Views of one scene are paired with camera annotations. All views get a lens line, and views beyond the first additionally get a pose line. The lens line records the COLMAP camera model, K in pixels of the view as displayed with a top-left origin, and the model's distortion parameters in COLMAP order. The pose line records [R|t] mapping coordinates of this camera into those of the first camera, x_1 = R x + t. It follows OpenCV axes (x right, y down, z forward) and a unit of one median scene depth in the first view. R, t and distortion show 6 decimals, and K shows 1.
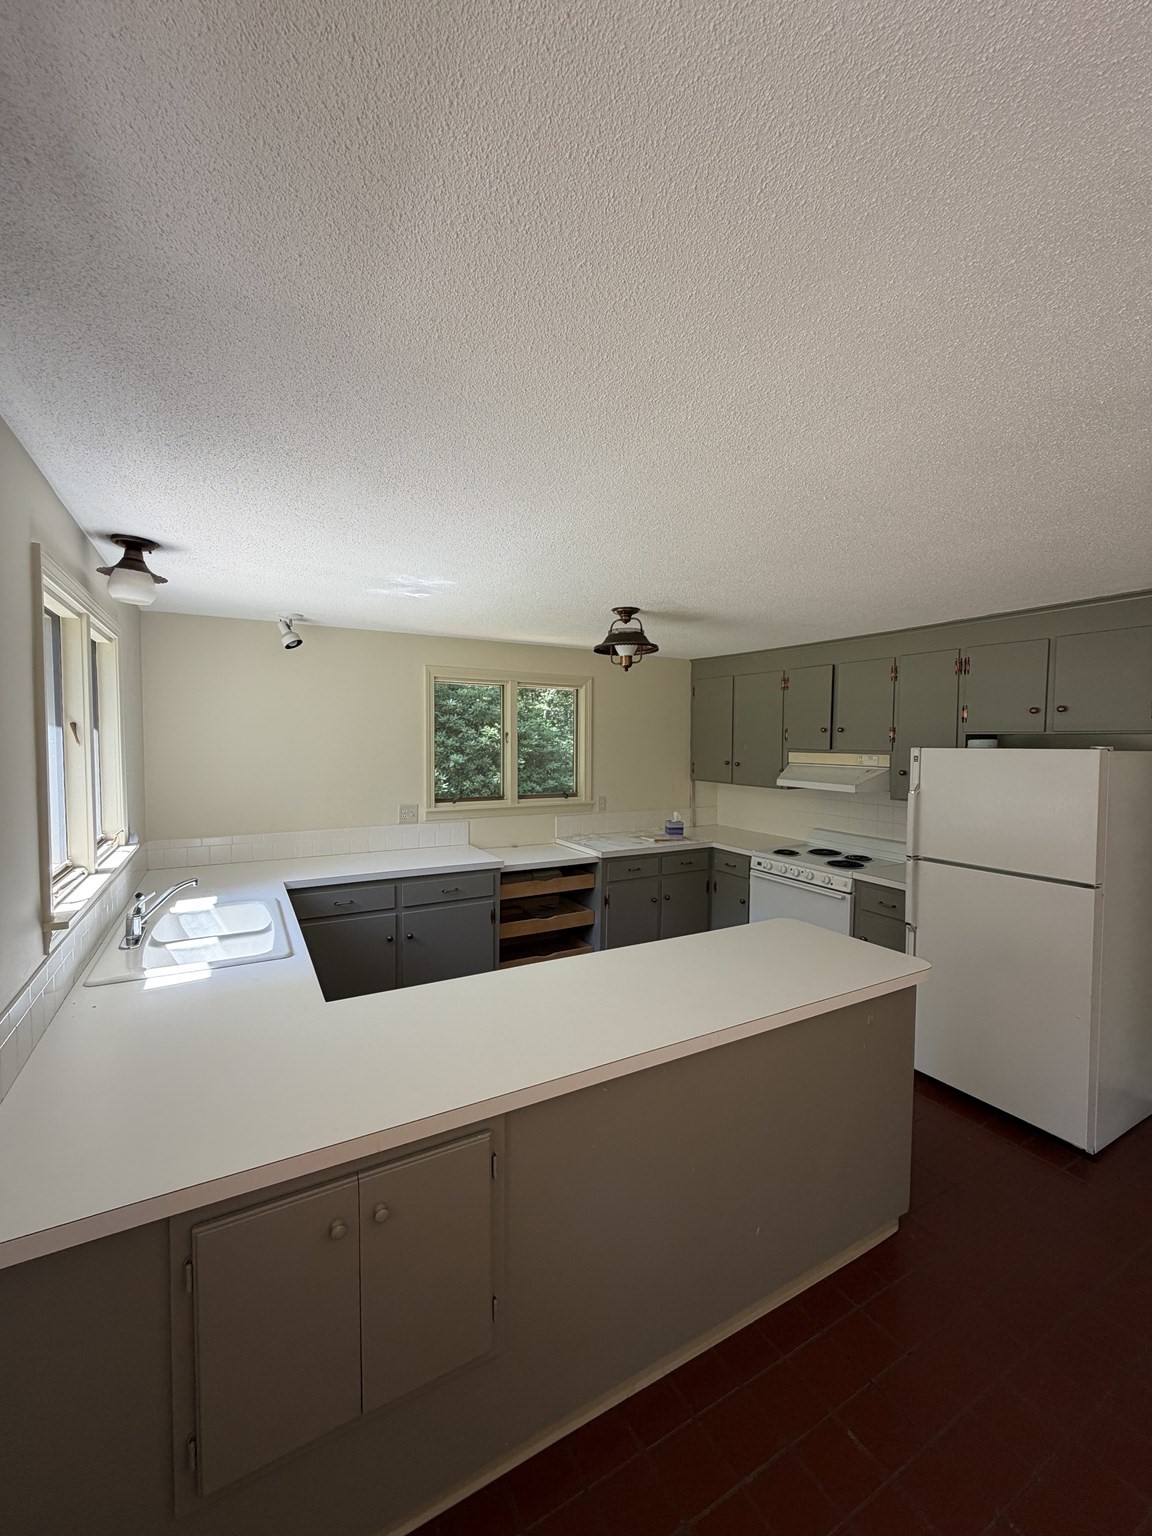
lens RADIAL K [[611.5, 0, 593.4], [0, 611.5, 770.1], [0, 0, 1]] dist [0.012599, -0.000008]
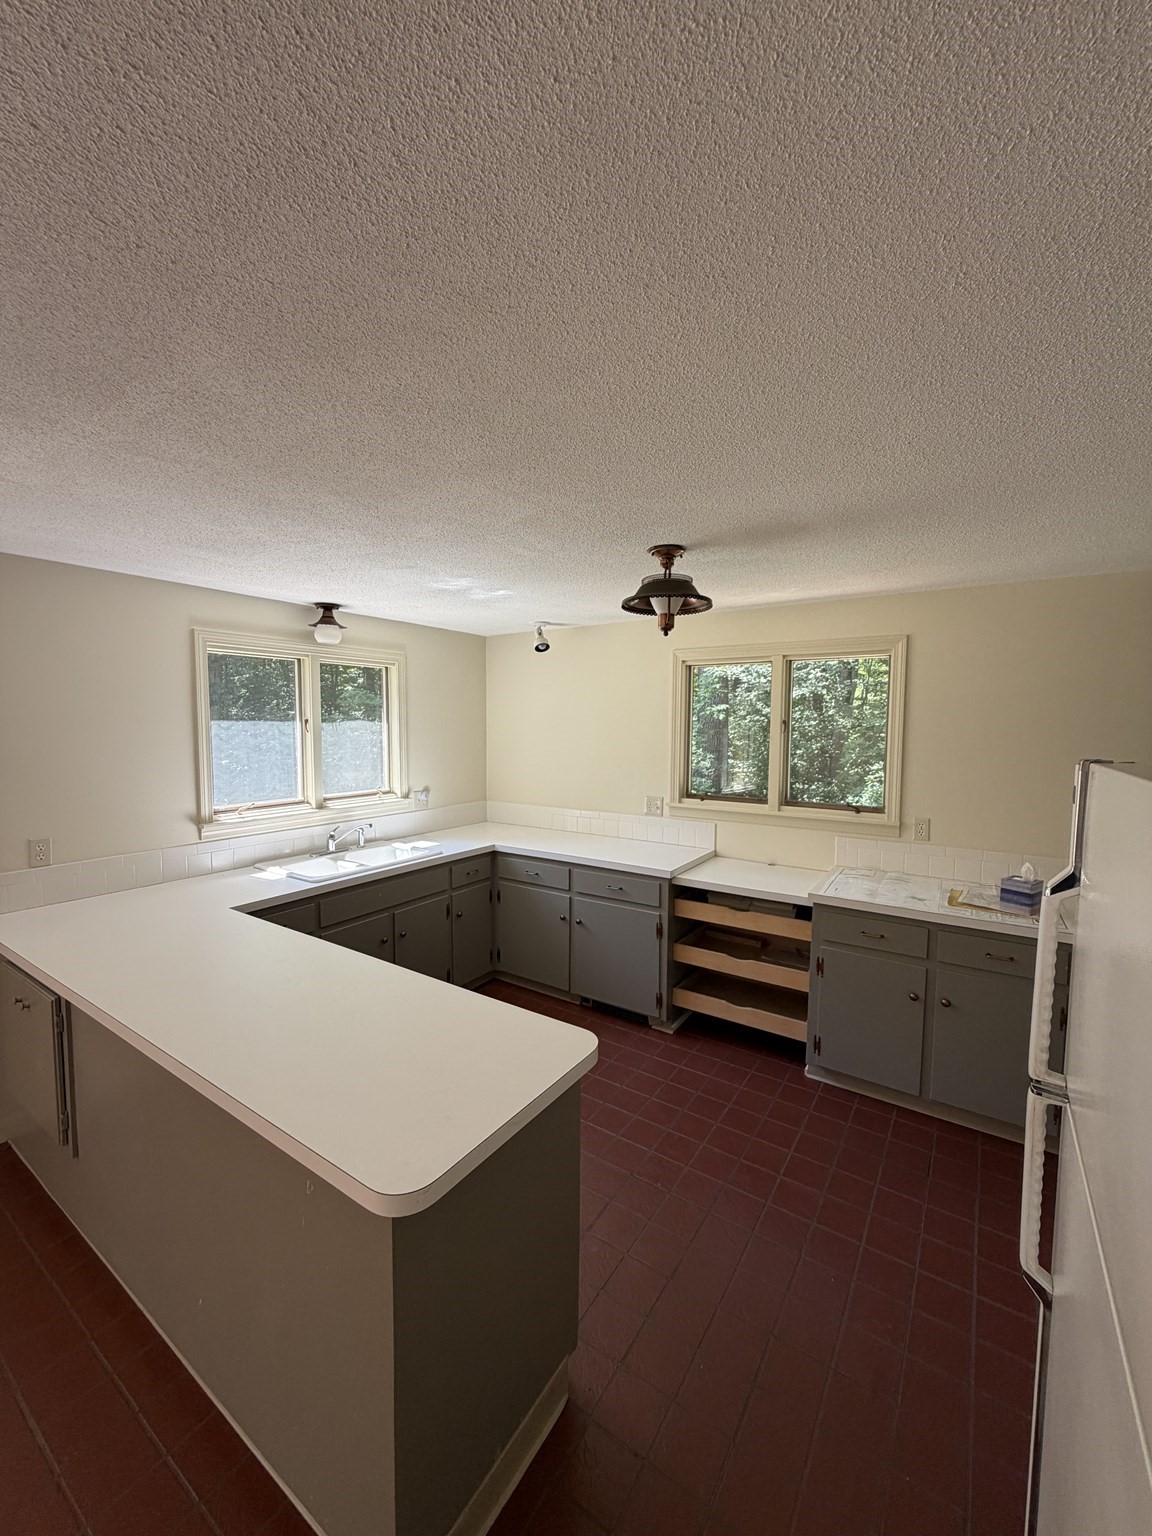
lens RADIAL K [[611.5, 0, 593.4], [0, 611.5, 770.1], [0, 0, 1]] dist [0.012599, -0.000008]
pose [[0.448151, 0.060692, -0.891895, 0.540174], [-0.044490, 0.997971, 0.045555, -0.026423], [0.892850, 0.019265, 0.449942, 0.492533]]
